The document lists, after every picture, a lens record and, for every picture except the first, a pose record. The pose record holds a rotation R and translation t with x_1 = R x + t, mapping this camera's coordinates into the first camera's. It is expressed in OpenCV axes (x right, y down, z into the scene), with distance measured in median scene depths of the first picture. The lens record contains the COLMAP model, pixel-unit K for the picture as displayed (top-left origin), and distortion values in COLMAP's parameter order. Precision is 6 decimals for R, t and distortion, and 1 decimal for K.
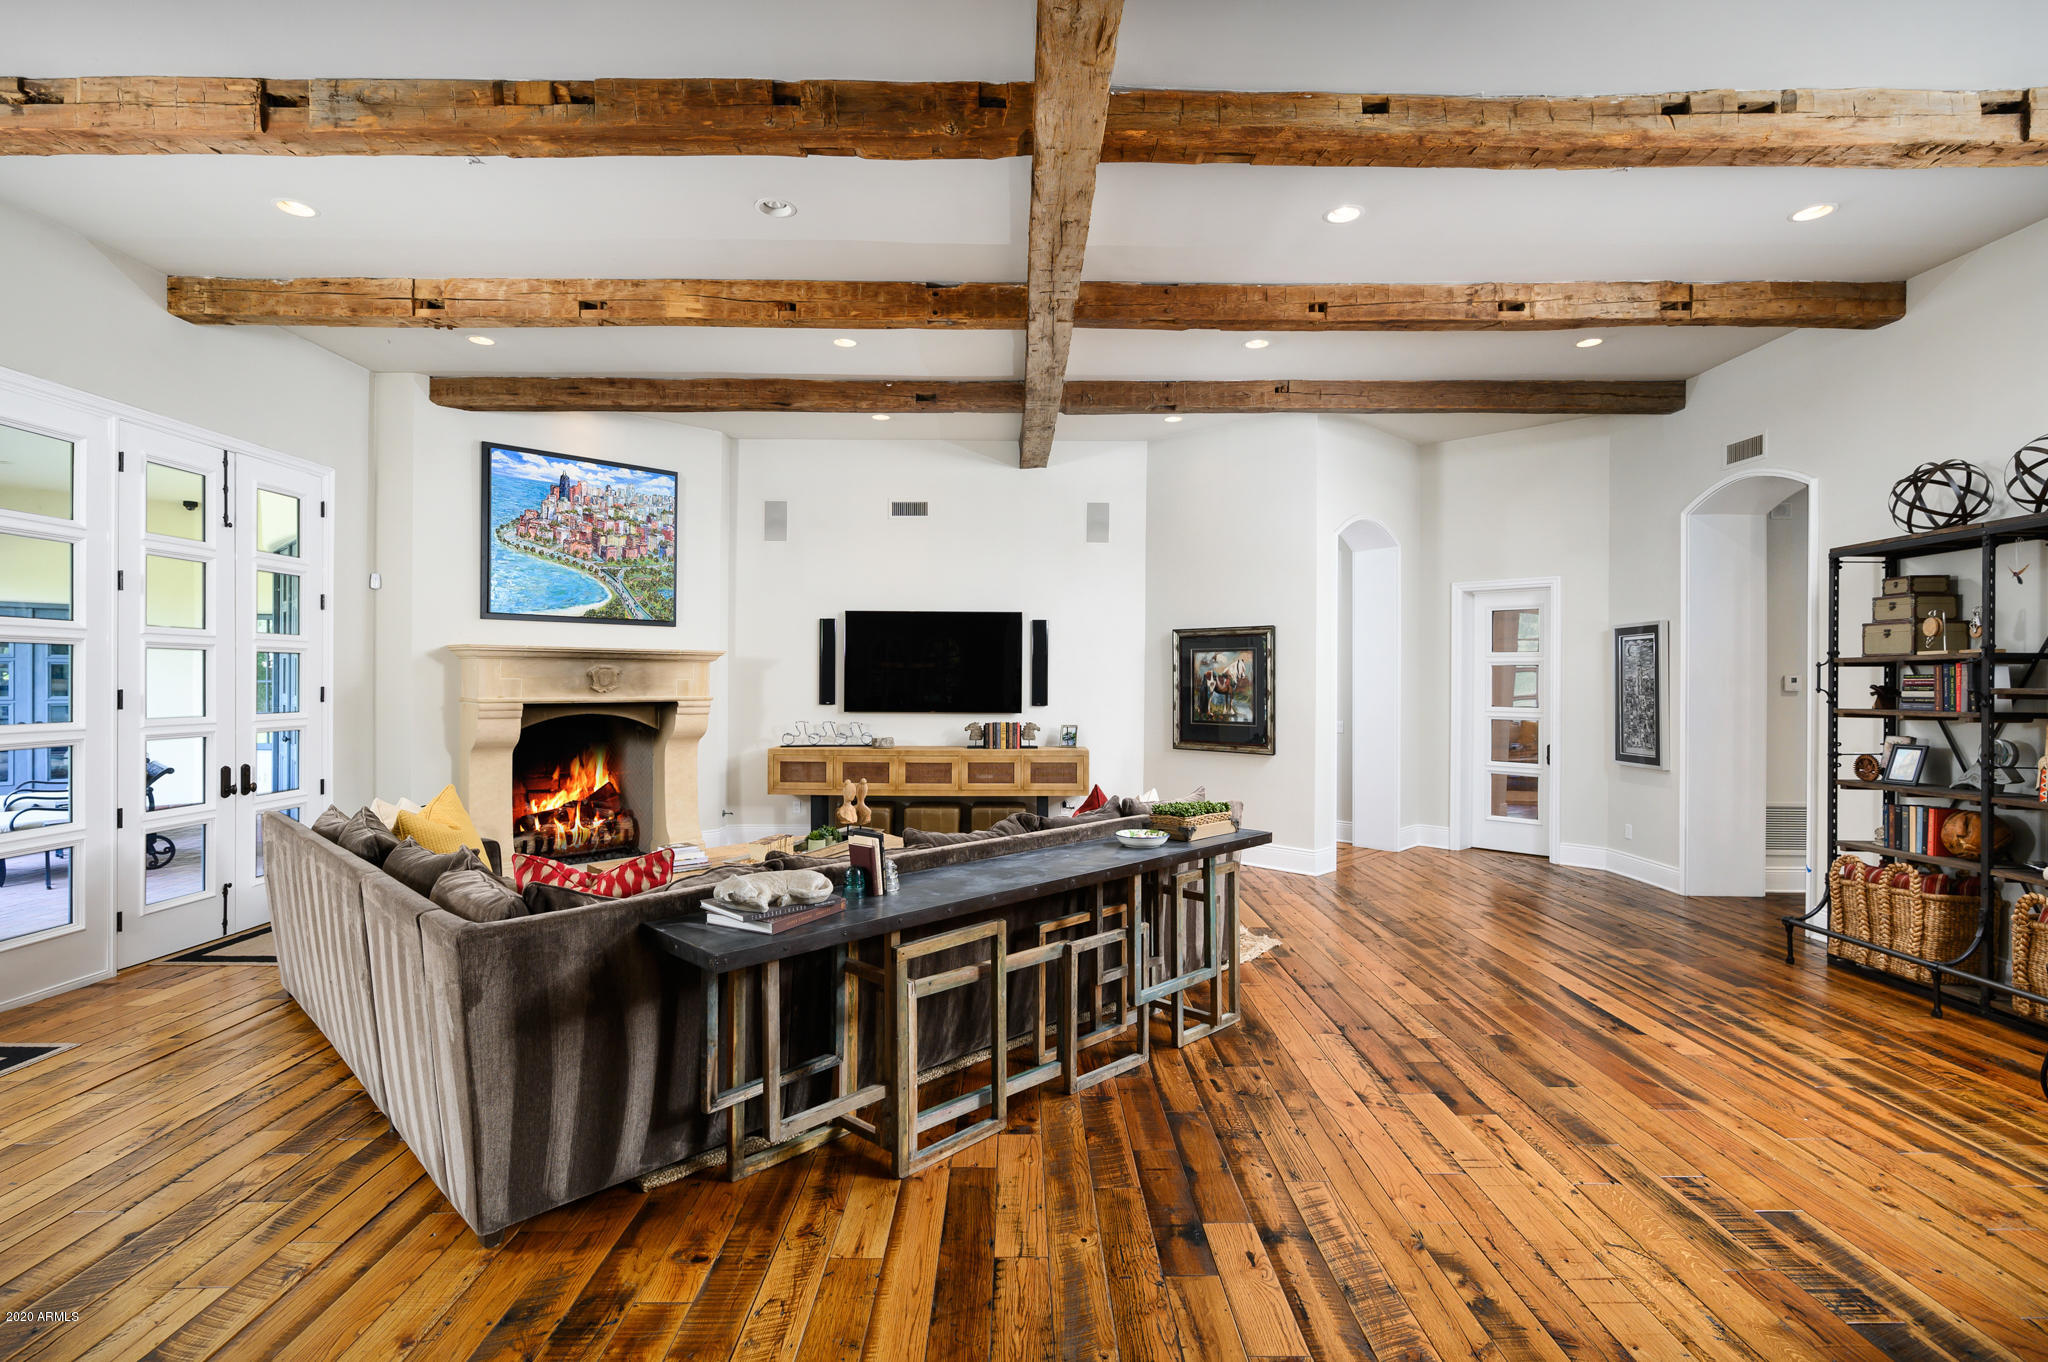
lens RADIAL K [[977.0, 0, 1019.9], [0, 977.0, 676.0], [0, 0, 1]] dist [-0.000181, -0.000023]
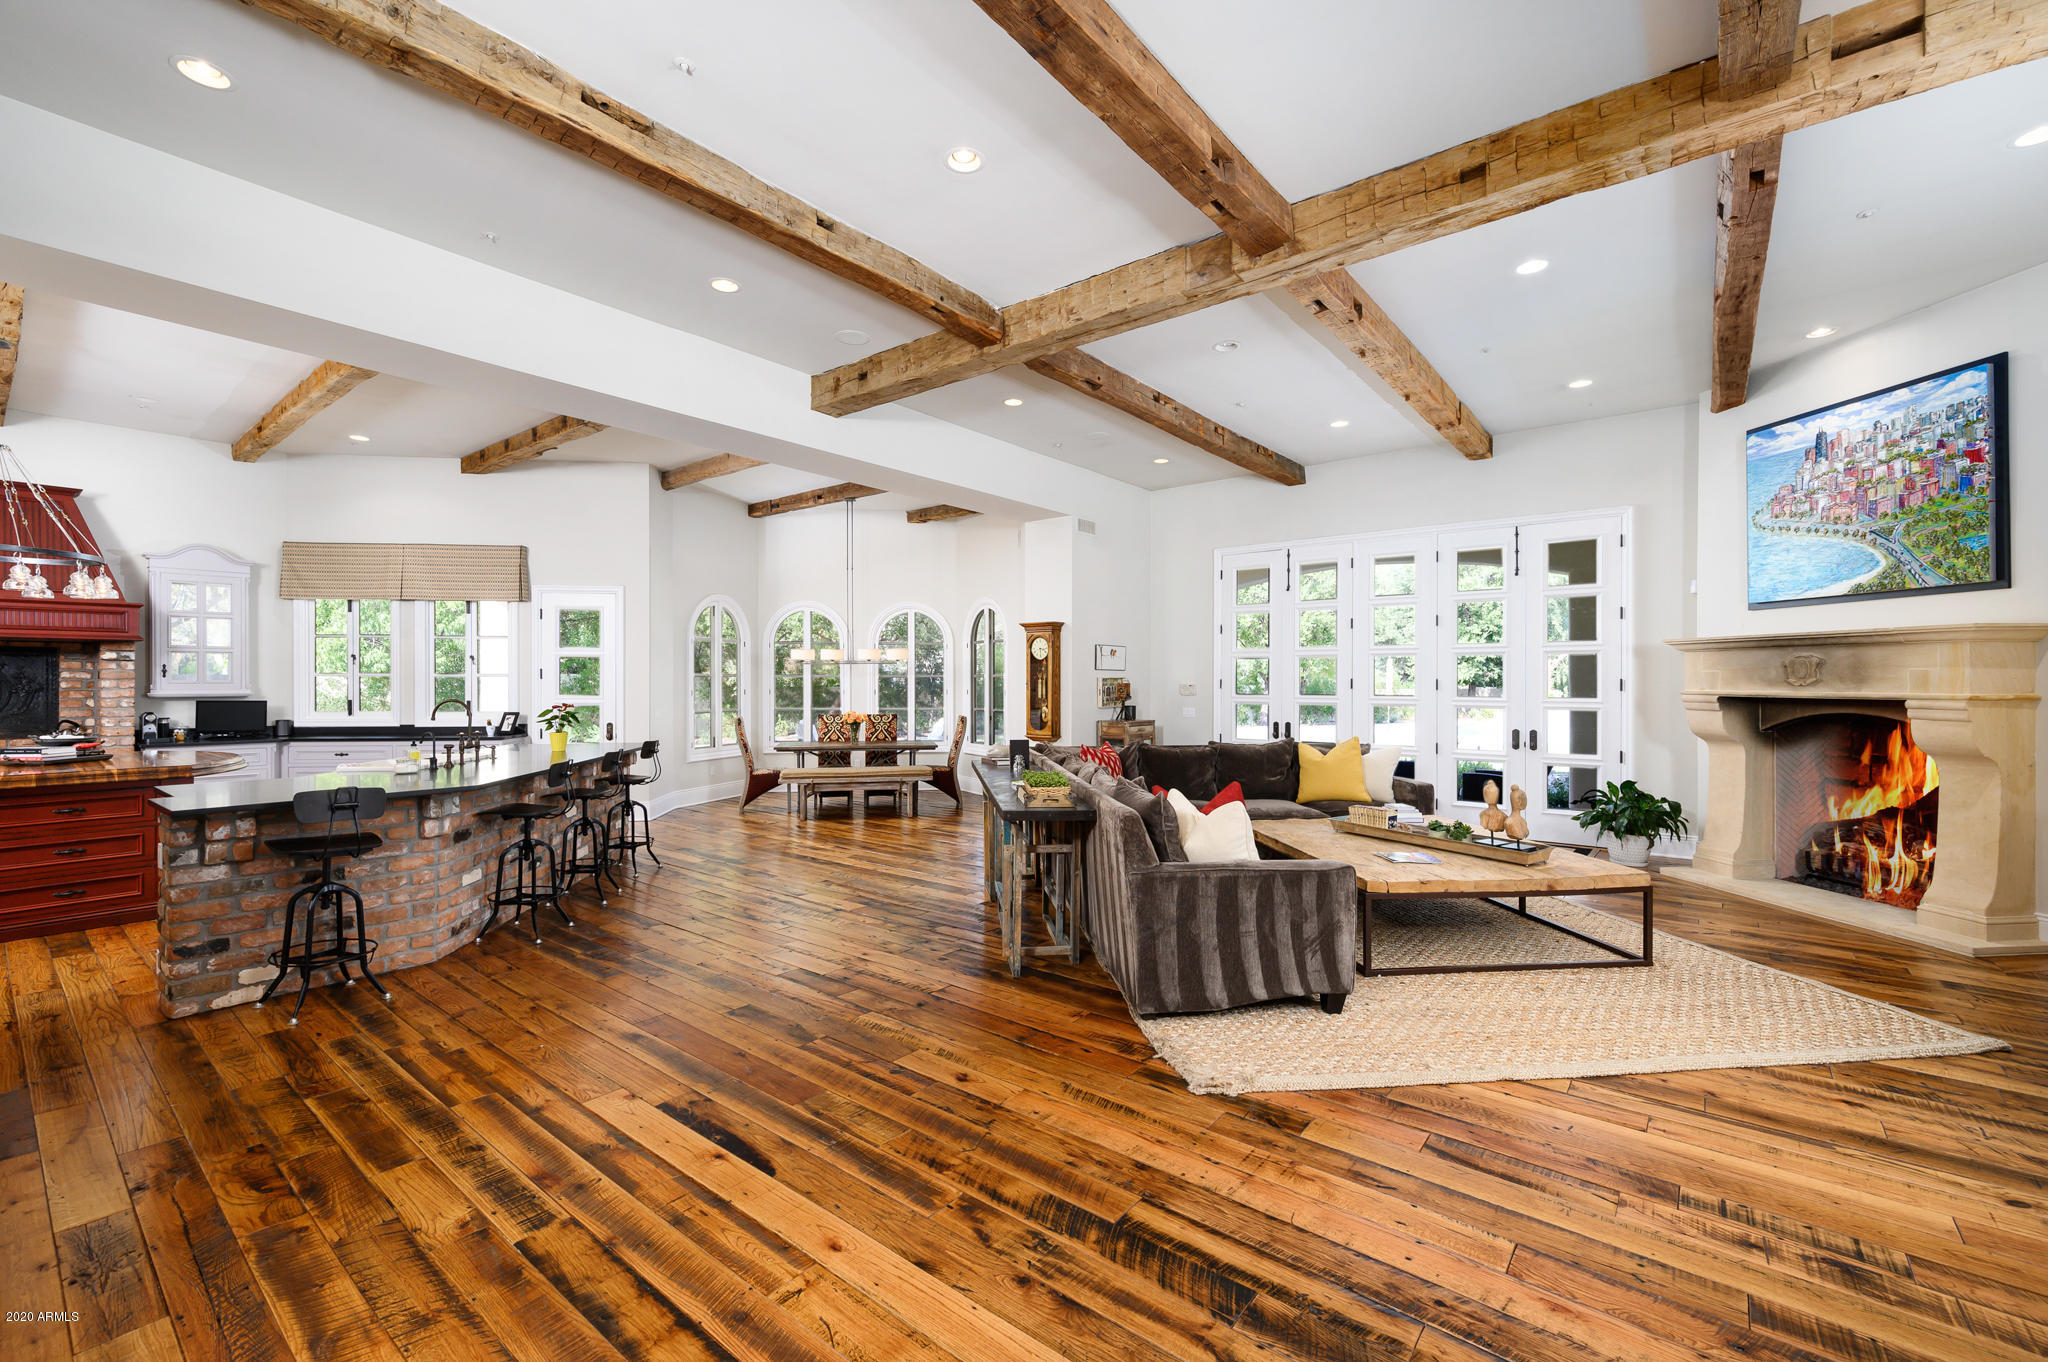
lens RADIAL K [[849.8, 0, 1020.5], [0, 849.8, 680.9], [0, 0, 1]] dist [-0.000637, 0.000035]
pose [[-0.627210, -0.003551, -0.778842, 0.590863], [-0.001229, 0.999993, -0.003570, 0.016682], [0.778849, -0.001282, -0.627210, 0.988352]]
